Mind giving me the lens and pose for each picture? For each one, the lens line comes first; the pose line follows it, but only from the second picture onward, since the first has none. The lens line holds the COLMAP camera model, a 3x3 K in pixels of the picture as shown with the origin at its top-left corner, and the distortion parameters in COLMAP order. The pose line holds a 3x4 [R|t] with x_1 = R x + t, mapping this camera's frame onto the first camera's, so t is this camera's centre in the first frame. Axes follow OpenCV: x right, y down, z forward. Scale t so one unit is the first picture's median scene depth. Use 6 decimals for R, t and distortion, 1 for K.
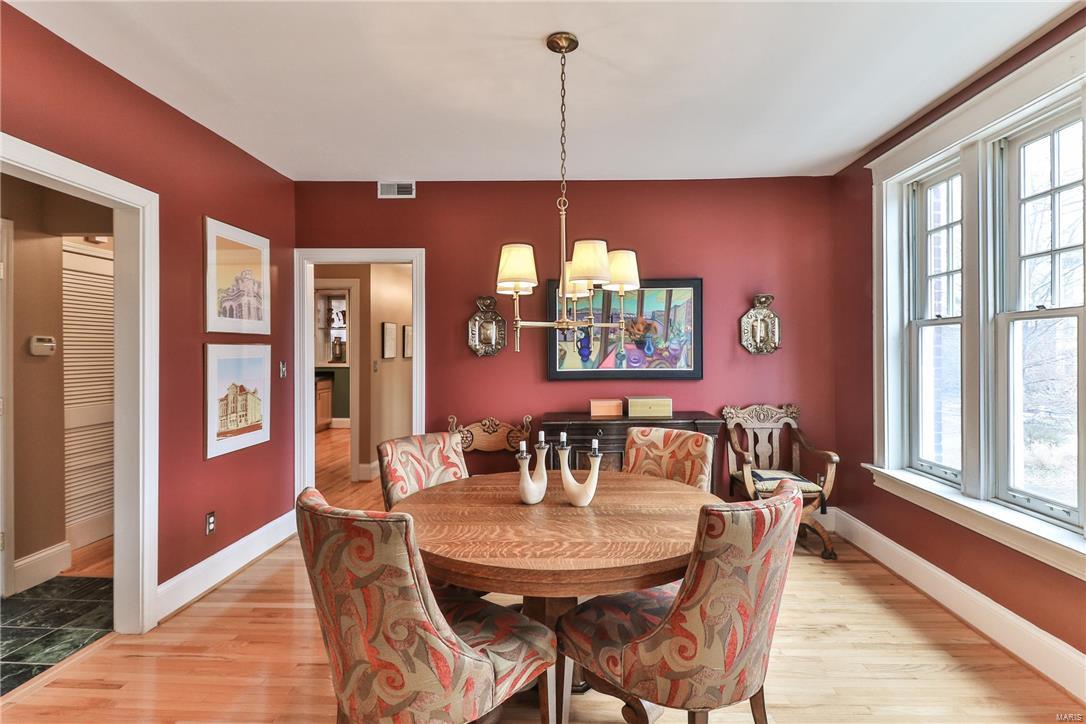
lens RADIAL K [[555.9, 0, 548.2], [0, 555.9, 357.4], [0, 0, 1]] dist [0.021864, -0.008718]
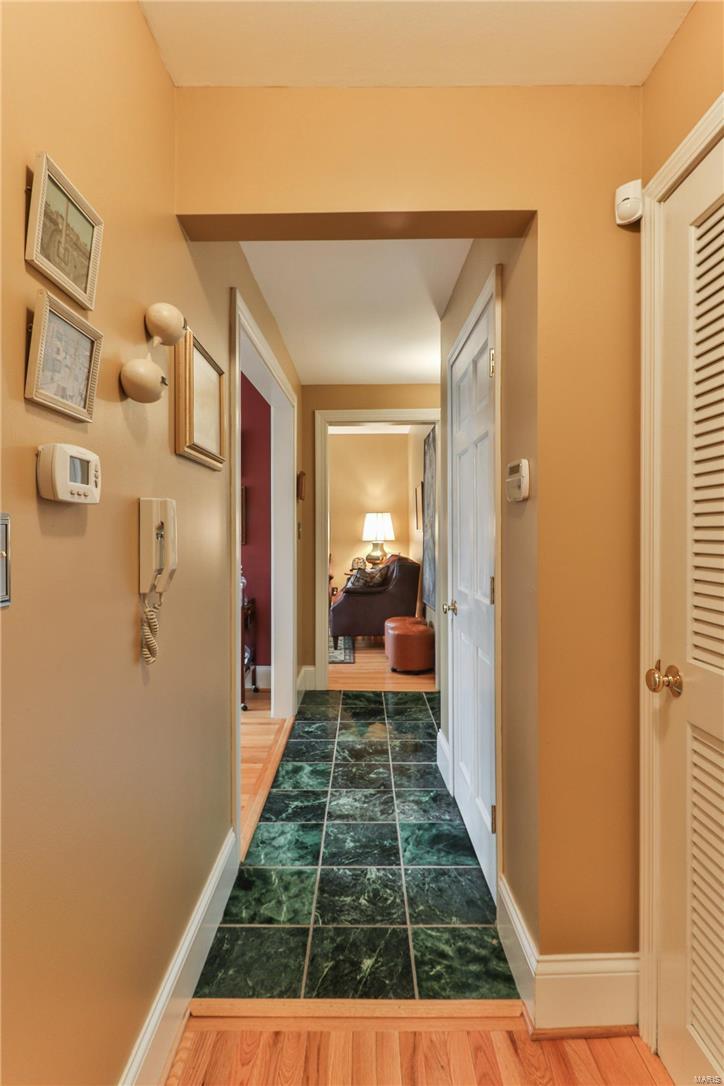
lens RADIAL K [[555.9, 0, 355.7], [0, 555.9, 550.0], [0, 0, 1]] dist [0.021864, -0.008718]
pose [[-0.999196, 0.004444, -0.039843, -0.996281], [0.002692, 0.999031, 0.043920, 0.022838], [0.040000, 0.043778, -0.998240, 1.944708]]
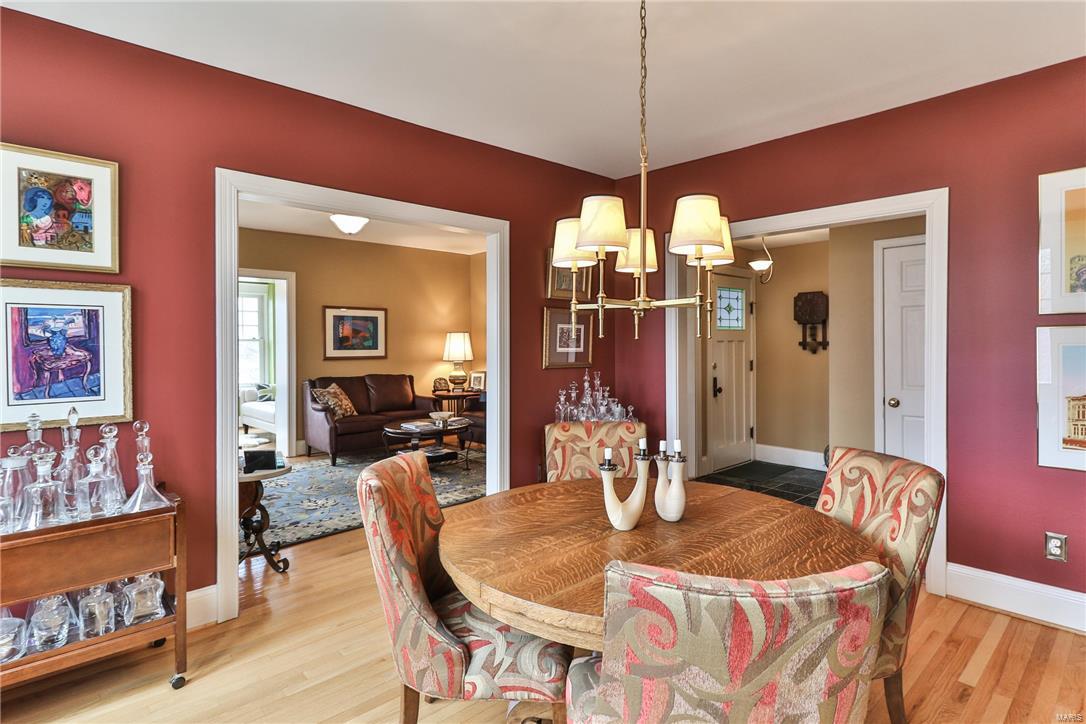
lens RADIAL K [[555.9, 0, 540.6], [0, 555.9, 354.1], [0, 0, 1]] dist [0.021864, -0.008718]
pose [[-0.710886, 0.017529, -0.703089, 0.651373], [-0.000389, 0.999679, 0.025317, -0.007409], [0.703307, 0.018271, -0.710651, 1.367691]]
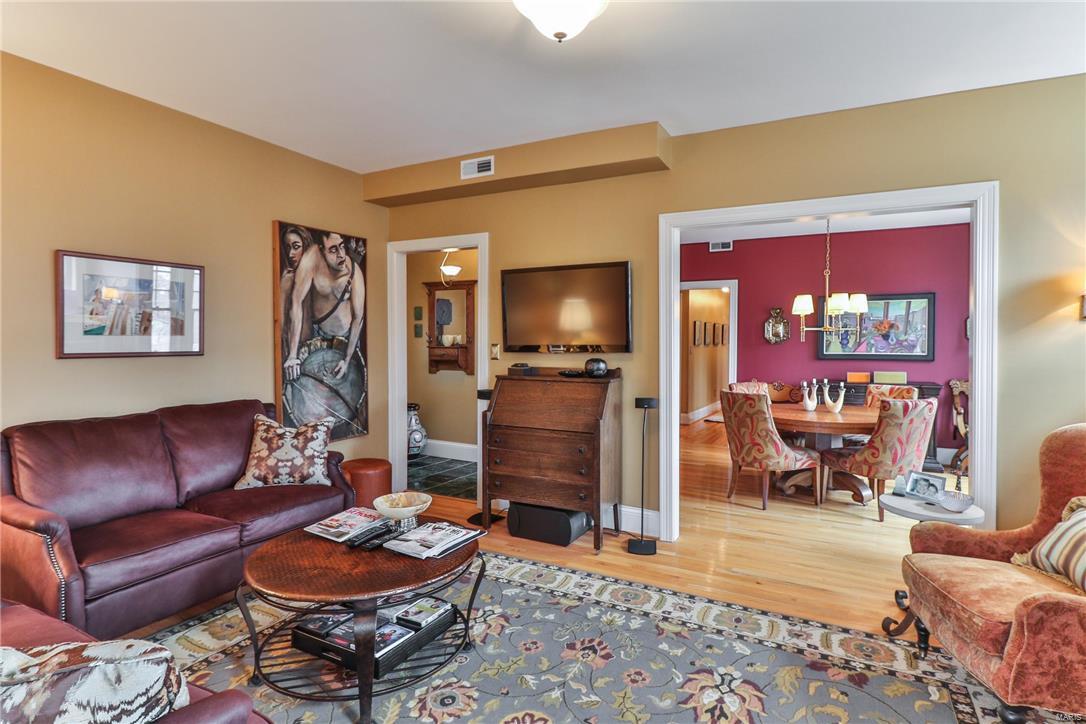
lens RADIAL K [[555.9, 0, 556.8], [0, 555.9, 350.3], [0, 0, 1]] dist [0.021864, -0.008718]
pose [[0.905835, 0.013828, -0.423406, -0.001639], [-0.011259, 0.999900, 0.008569, 0.016216], [0.423482, -0.002995, 0.905900, -1.340573]]
